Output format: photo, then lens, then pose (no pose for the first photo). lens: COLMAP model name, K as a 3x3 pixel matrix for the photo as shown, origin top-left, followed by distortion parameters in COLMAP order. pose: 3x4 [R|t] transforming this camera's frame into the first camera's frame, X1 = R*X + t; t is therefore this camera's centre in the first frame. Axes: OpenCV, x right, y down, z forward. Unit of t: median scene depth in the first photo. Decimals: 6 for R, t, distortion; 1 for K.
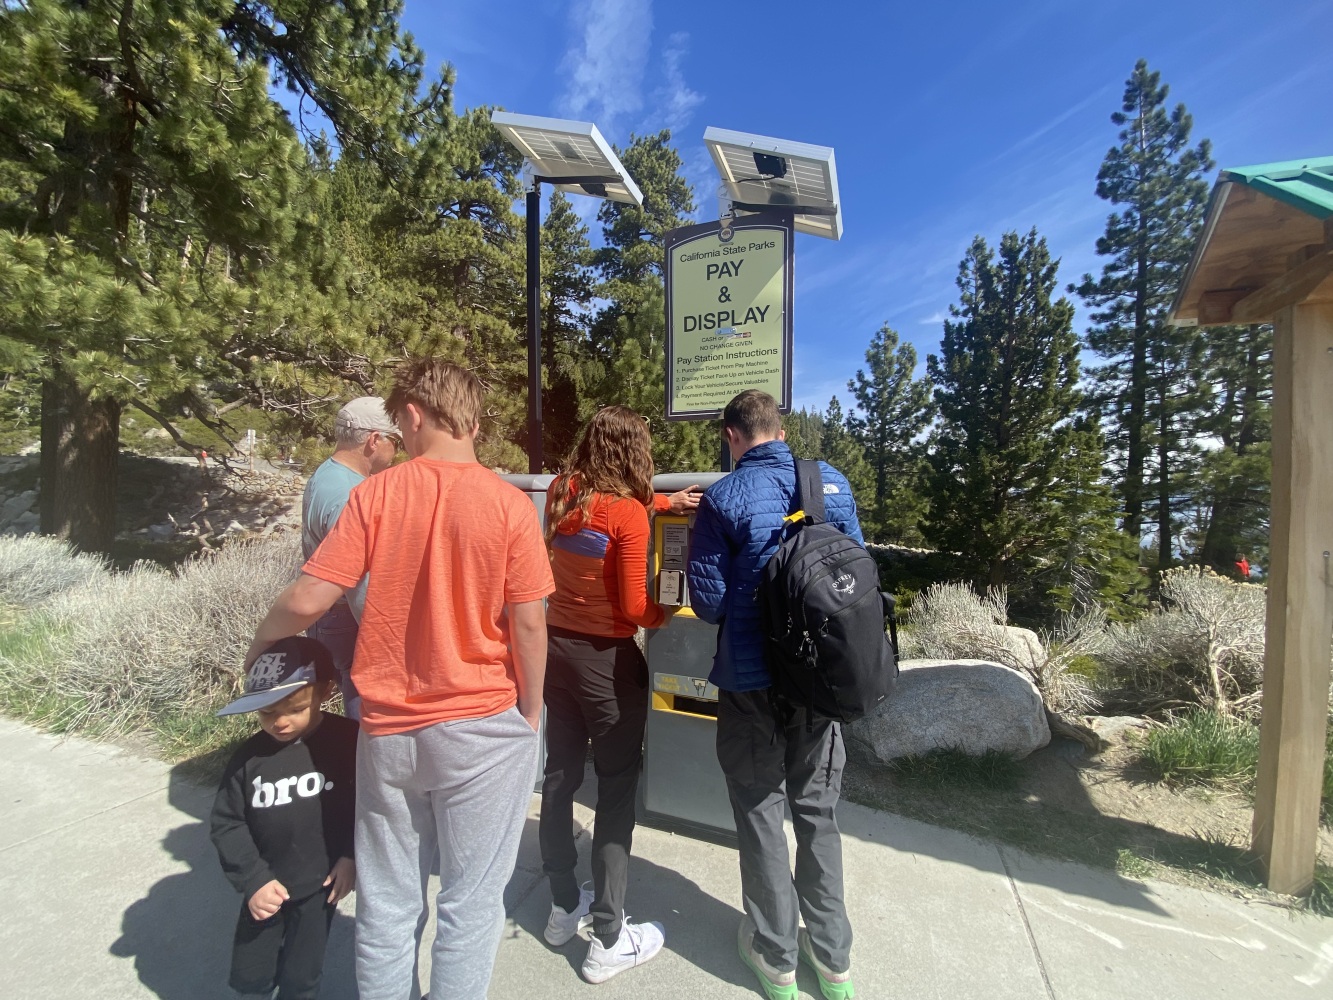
lens RADIAL K [[546.8, 0, 666.5], [0, 546.8, 500.0], [0, 0, 1]] dist [0.013998, -0.018409]
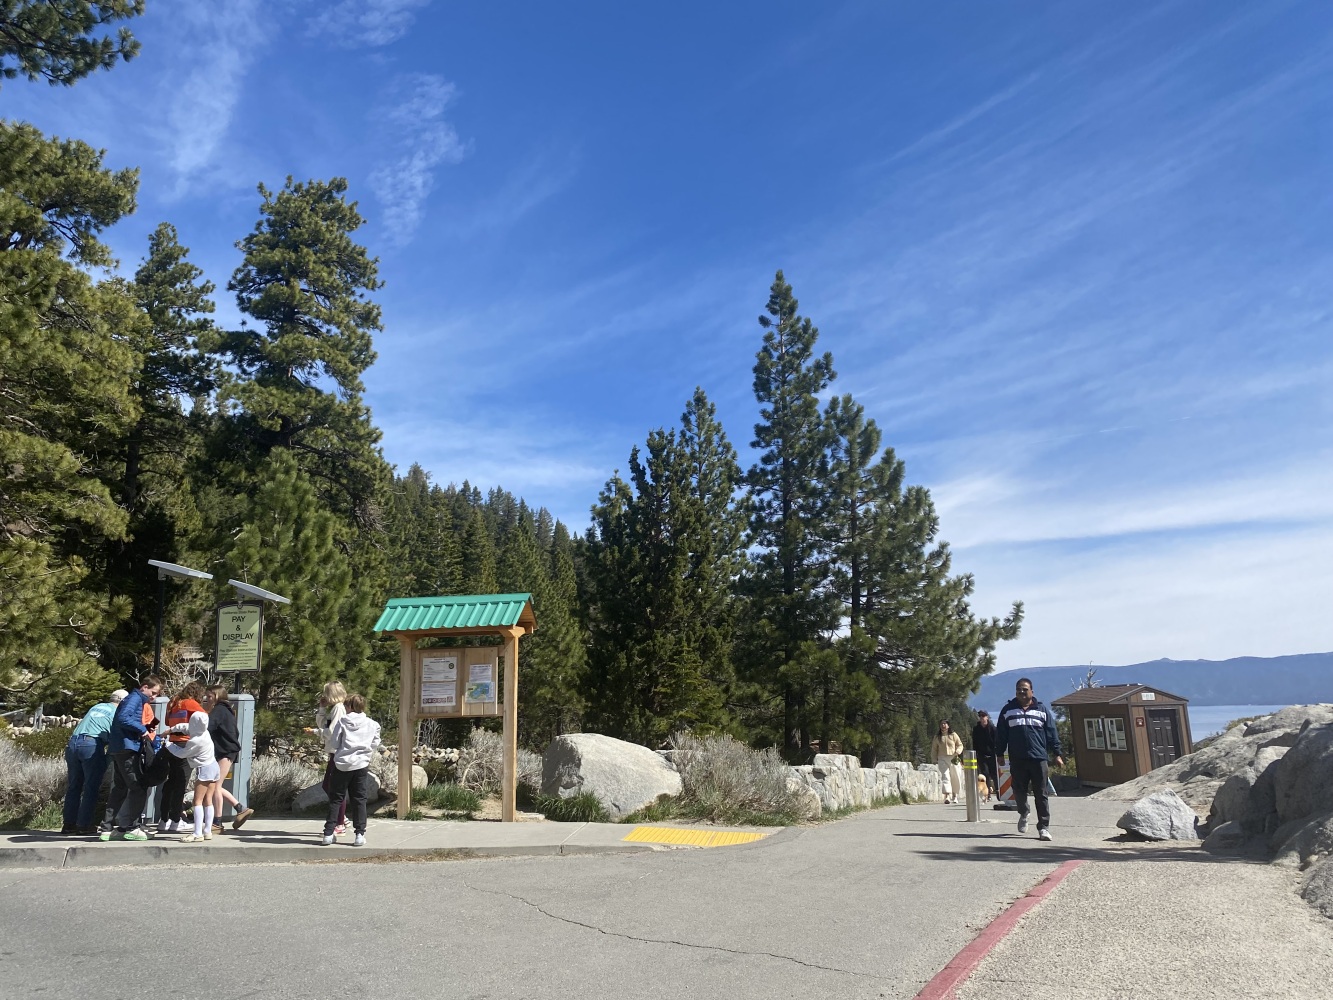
lens RADIAL K [[969.5, 0, 666.5], [0, 969.5, 500.0], [0, 0, 1]] dist [-0.001968, 0.001599]
pose [[0.952486, 0.026351, 0.303440, 0.075729], [0.038487, 0.977852, -0.205728, 0.009384], [-0.302141, 0.207632, 0.930376, -0.494507]]
